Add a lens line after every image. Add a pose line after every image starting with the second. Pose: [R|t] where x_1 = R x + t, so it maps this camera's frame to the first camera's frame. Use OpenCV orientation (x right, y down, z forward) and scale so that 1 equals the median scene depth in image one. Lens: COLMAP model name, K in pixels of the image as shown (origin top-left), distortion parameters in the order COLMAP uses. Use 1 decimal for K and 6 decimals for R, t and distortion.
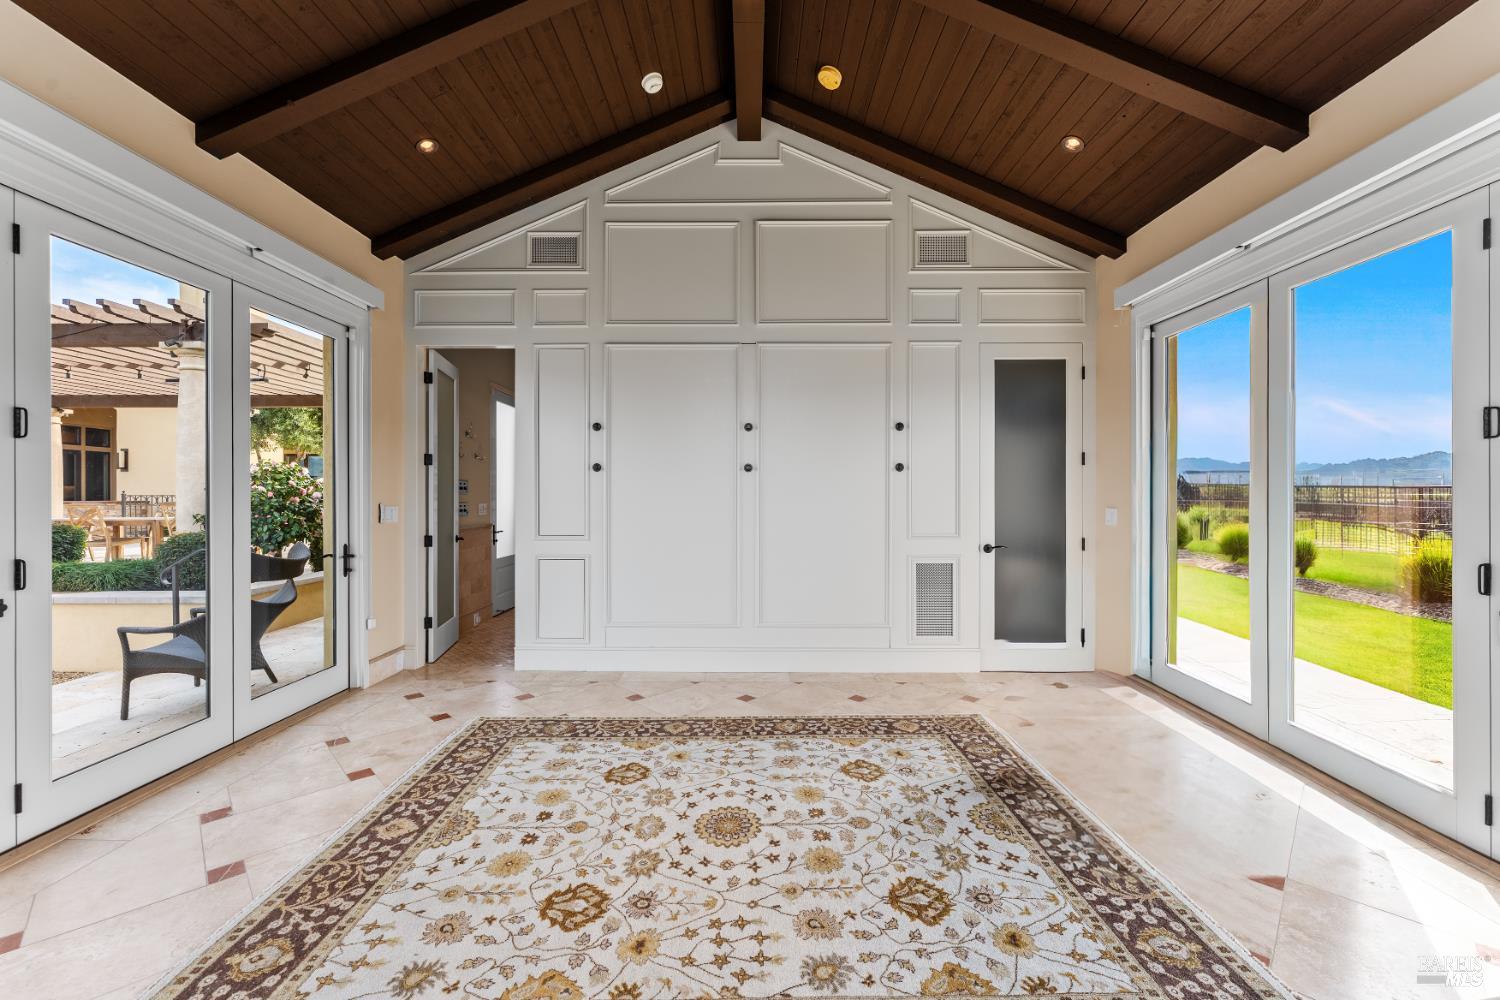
lens RADIAL K [[598.7, 0, 750.0], [0, 598.7, 500.0], [0, 0, 1]] dist [-0.000565, -0.000189]
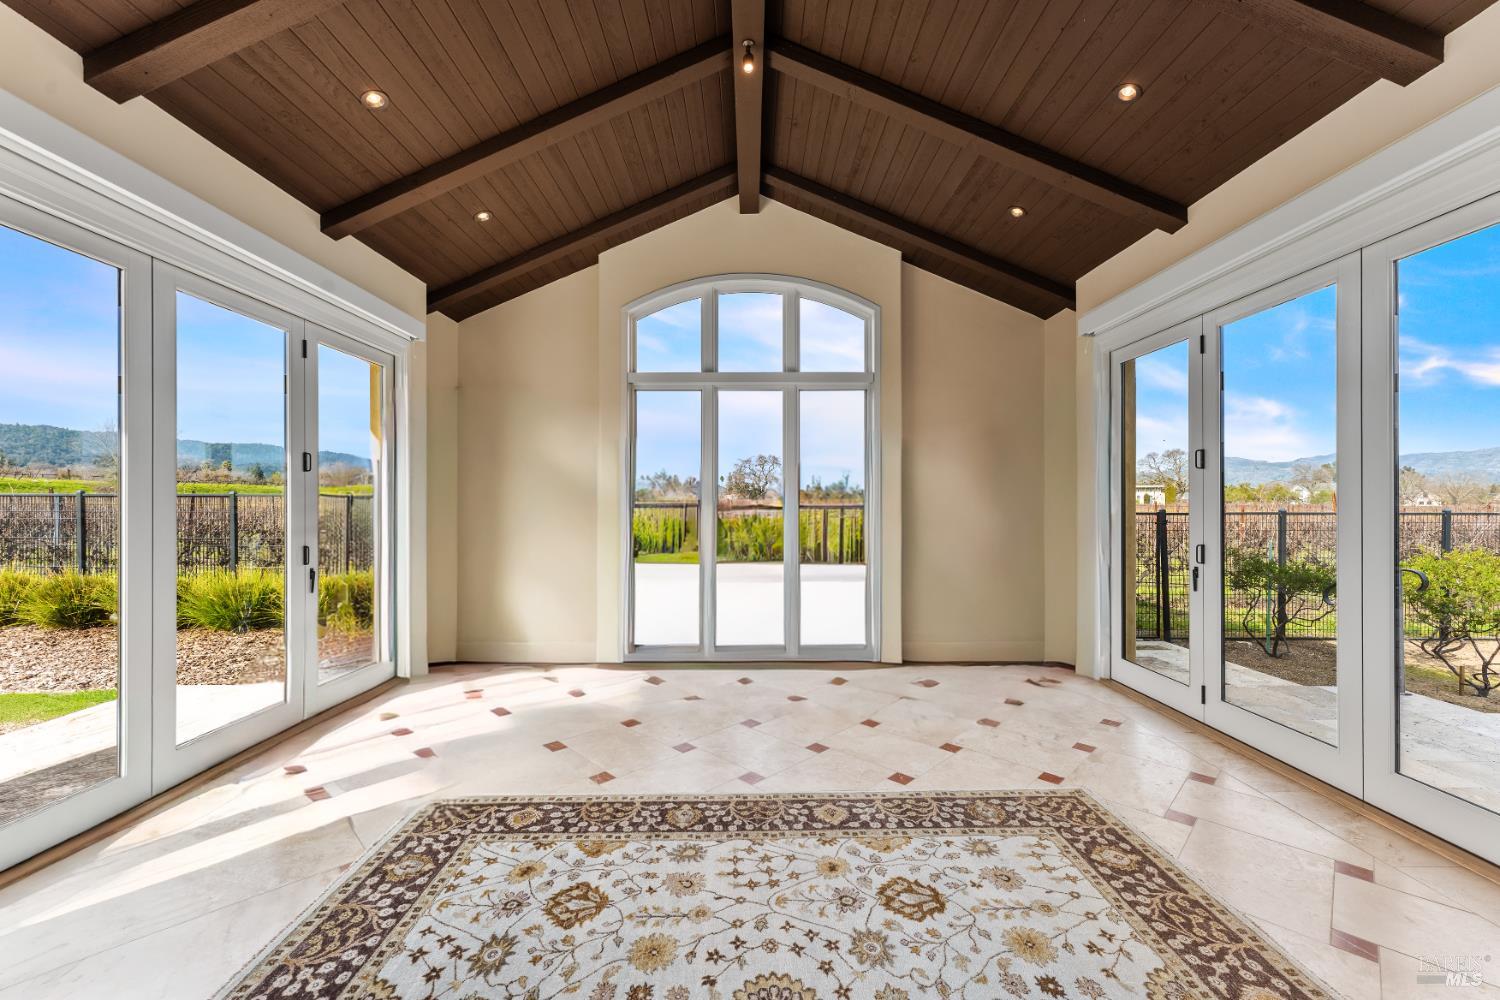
lens RADIAL K [[598.7, 0, 750.0], [0, 598.7, 500.0], [0, 0, 1]] dist [-0.000565, -0.000189]
pose [[-0.999978, 0.000550, -0.006536, -0.004973], [0.000534, 0.999997, 0.002521, -0.020496], [0.006537, 0.002517, -0.999975, 2.039662]]
